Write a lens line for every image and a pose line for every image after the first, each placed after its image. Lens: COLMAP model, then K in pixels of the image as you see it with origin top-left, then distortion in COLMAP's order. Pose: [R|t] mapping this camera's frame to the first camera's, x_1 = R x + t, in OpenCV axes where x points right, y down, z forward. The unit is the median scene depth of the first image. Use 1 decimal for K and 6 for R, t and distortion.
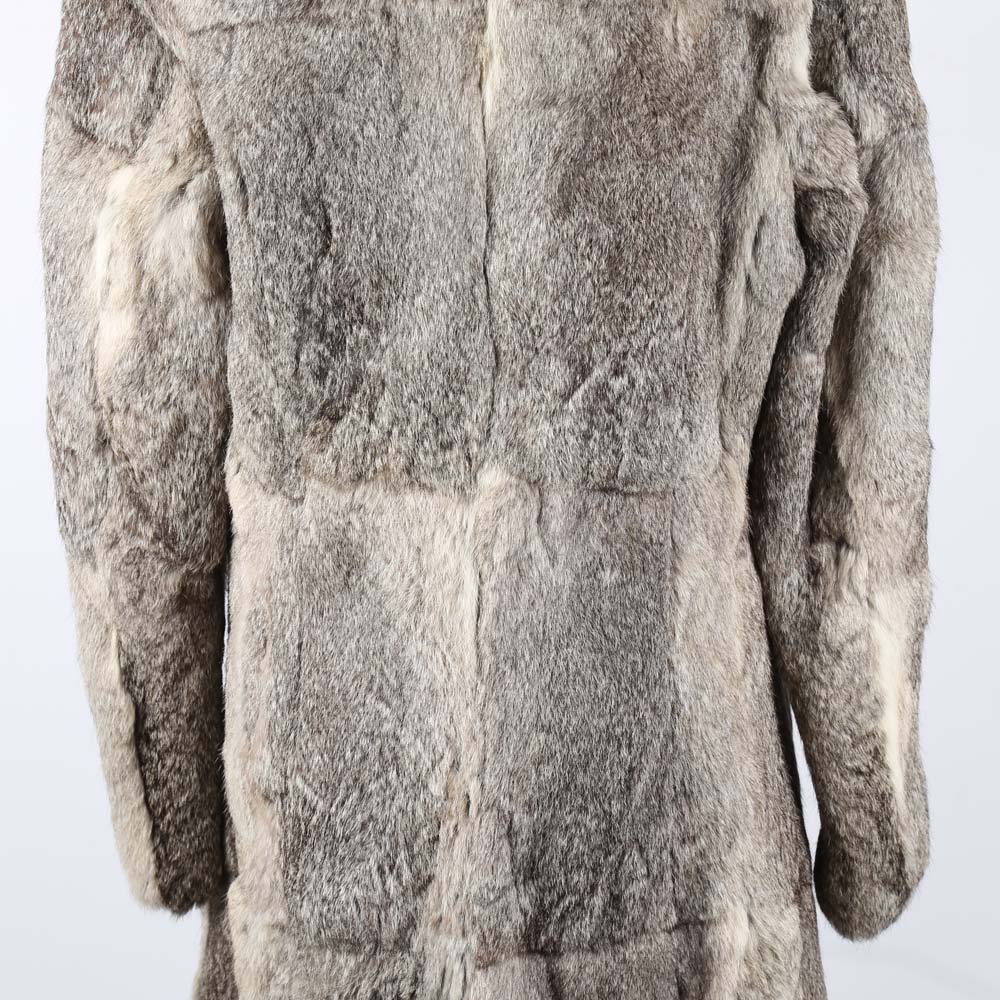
lens RADIAL K [[2791.5, 0, 500.0], [0, 2791.5, 500.0], [0, 0, 1]] dist [0.288916, -0.034134]
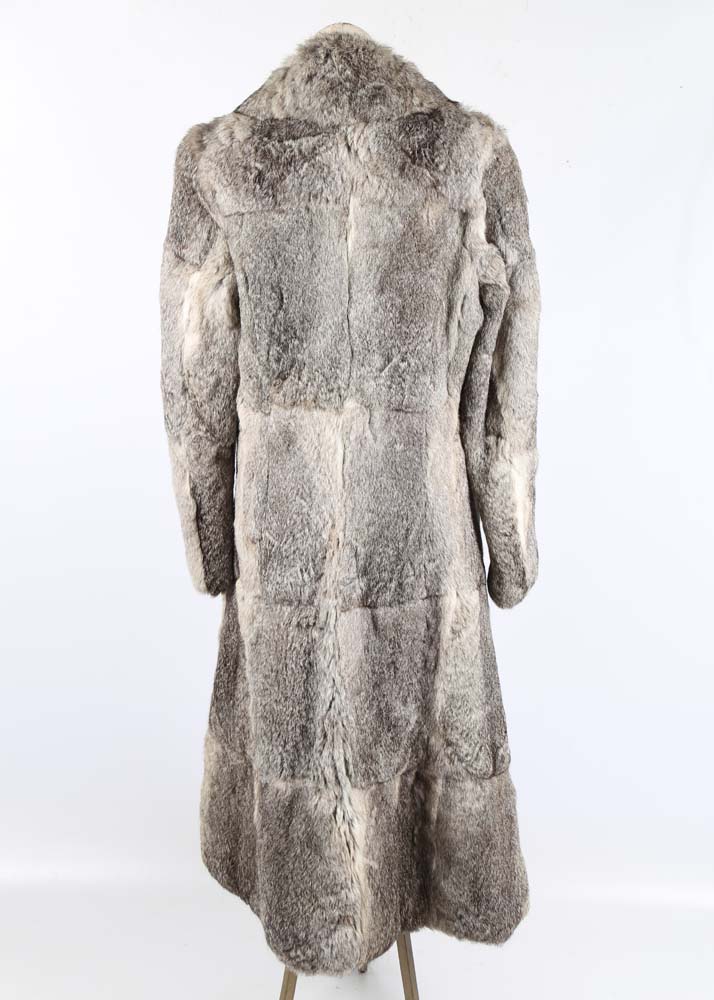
lens RADIAL K [[1571.3, 0, 354.5], [0, 1571.3, 486.1], [0, 0, 1]] dist [0.206295, 0.095539]
pose [[0.999925, 0.010520, -0.006232, 0.009921], [-0.010463, 0.999904, 0.009047, 0.048025], [0.006327, -0.008981, 0.999940, -0.328267]]
